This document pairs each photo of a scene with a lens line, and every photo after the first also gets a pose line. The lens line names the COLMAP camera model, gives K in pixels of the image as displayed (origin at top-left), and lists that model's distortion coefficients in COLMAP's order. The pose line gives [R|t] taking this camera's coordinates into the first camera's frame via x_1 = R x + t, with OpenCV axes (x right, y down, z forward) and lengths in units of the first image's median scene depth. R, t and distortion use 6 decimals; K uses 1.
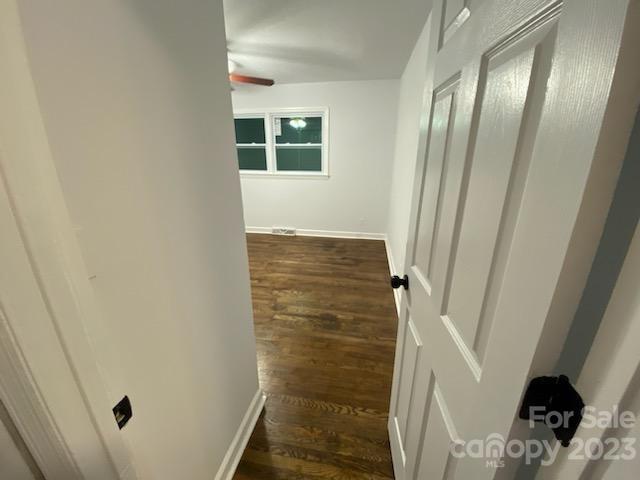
lens RADIAL K [[251.2, 0, 323.3], [0, 251.2, 245.5], [0, 0, 1]] dist [0.000632, -0.000027]
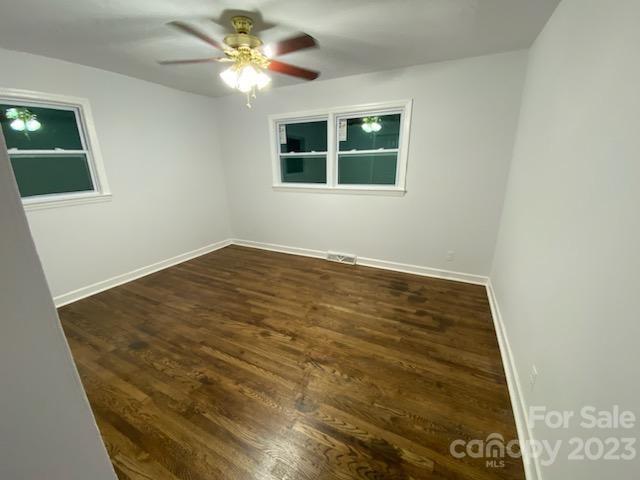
lens RADIAL K [[262.5, 0, 316.6], [0, 262.5, 239.6], [0, 0, 1]] dist [0.034543, -0.028790]
pose [[0.954842, 0.068357, -0.289144, 0.007754], [-0.086198, 0.995052, -0.049410, -0.090711], [0.284336, 0.072102, 0.956009, 0.233616]]
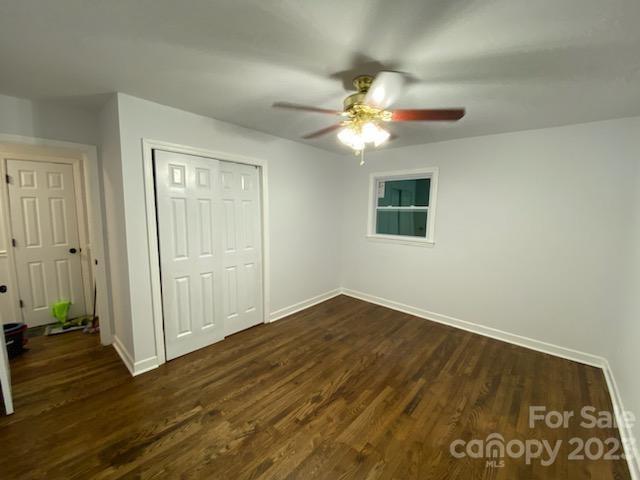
lens RADIAL K [[259.4, 0, 320.0], [0, 259.4, 240.0], [0, 0, 1]] dist [0.026450, -0.025987]
pose [[-0.524013, 0.083663, -0.847591, 0.180973], [-0.310836, 0.907737, 0.281770, -0.373752], [0.792964, 0.411113, -0.449660, 0.949496]]
